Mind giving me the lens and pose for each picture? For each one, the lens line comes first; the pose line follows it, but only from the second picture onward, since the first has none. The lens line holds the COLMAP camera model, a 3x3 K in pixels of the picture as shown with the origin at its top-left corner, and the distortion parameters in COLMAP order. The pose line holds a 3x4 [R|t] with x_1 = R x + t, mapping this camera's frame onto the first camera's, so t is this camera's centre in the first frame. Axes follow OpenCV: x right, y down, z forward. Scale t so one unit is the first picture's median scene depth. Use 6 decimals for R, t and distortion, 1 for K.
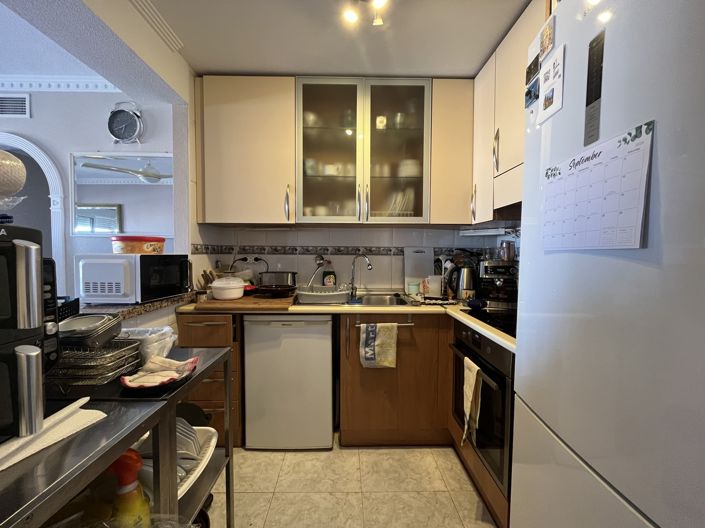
lens RADIAL K [[287.8, 0, 351.0], [0, 287.8, 265.1], [0, 0, 1]] dist [-0.001544, -0.000449]
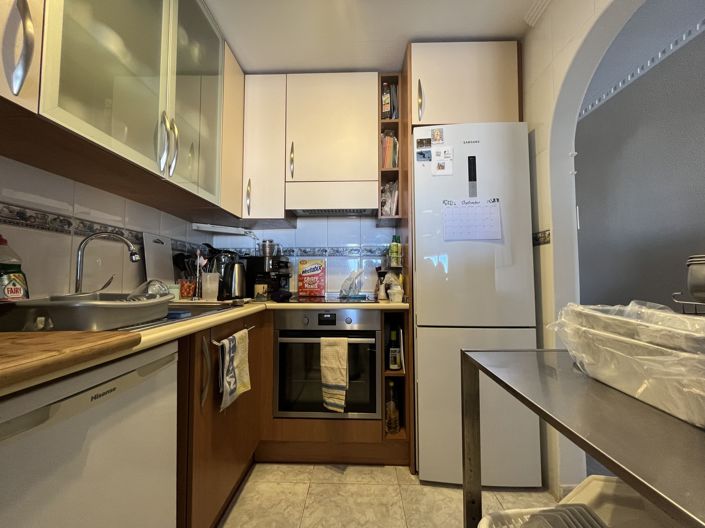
lens RADIAL K [[287.8, 0, 351.0], [0, 287.8, 265.1], [0, 0, 1]] dist [-0.001544, -0.000449]
pose [[0.045969, 0.039699, 0.998154, -0.585438], [0.042059, 0.998247, -0.041640, 0.077902], [-0.998057, 0.043896, 0.044219, 0.689350]]
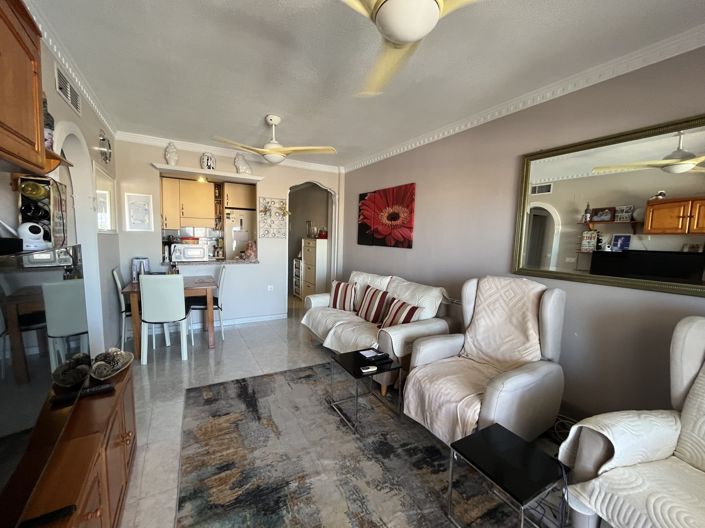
lens RADIAL K [[287.8, 0, 351.0], [0, 287.8, 265.1], [0, 0, 1]] dist [-0.001544, -0.000449]
pose [[-0.486431, -0.103680, 0.867546, -3.331857], [0.003407, 0.992702, 0.120548, -0.140864], [-0.873713, 0.061594, -0.482527, 0.885791]]
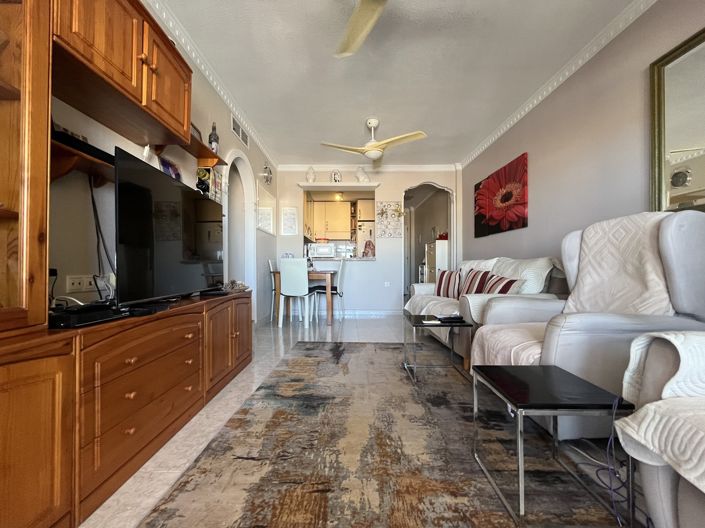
lens RADIAL K [[287.8, 0, 351.0], [0, 287.8, 265.1], [0, 0, 1]] dist [-0.001544, -0.000449]
pose [[0.015720, 0.000512, 0.999876, -3.538517], [0.040537, 0.999177, -0.001149, 0.191706], [-0.999054, 0.040550, 0.015687, 0.565173]]
